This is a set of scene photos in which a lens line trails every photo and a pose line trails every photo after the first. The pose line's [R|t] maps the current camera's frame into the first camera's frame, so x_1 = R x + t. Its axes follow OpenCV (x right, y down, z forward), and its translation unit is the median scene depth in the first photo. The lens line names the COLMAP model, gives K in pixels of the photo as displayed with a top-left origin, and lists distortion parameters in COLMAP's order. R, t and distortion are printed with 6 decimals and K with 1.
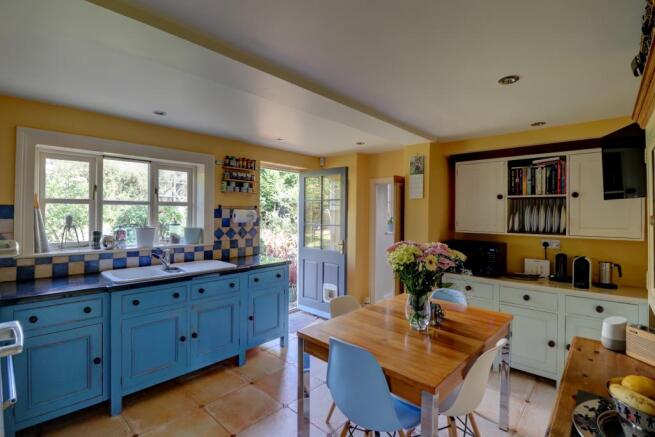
lens RADIAL K [[303.5, 0, 325.3], [0, 303.5, 216.3], [0, 0, 1]] dist [-0.026919, -0.001016]
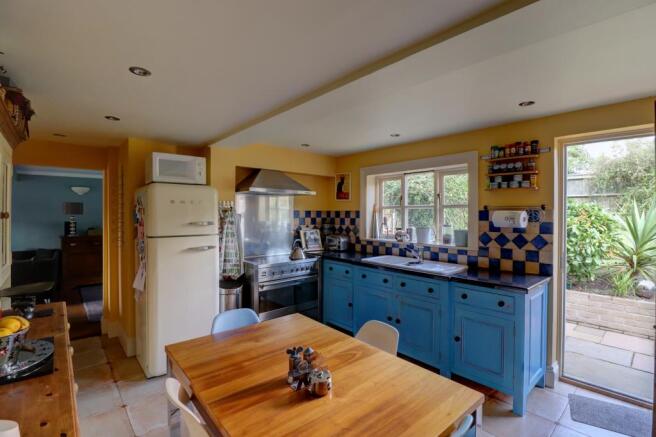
lens RADIAL K [[303.9, 0, 325.7], [0, 303.9, 216.0], [0, 0, 1]] dist [-0.026919, -0.001016]
pose [[-0.103613, -0.003351, -0.994612, 0.550630], [-0.019836, 0.999802, -0.001302, 0.002193], [0.994420, 0.019595, -0.103659, 0.627043]]
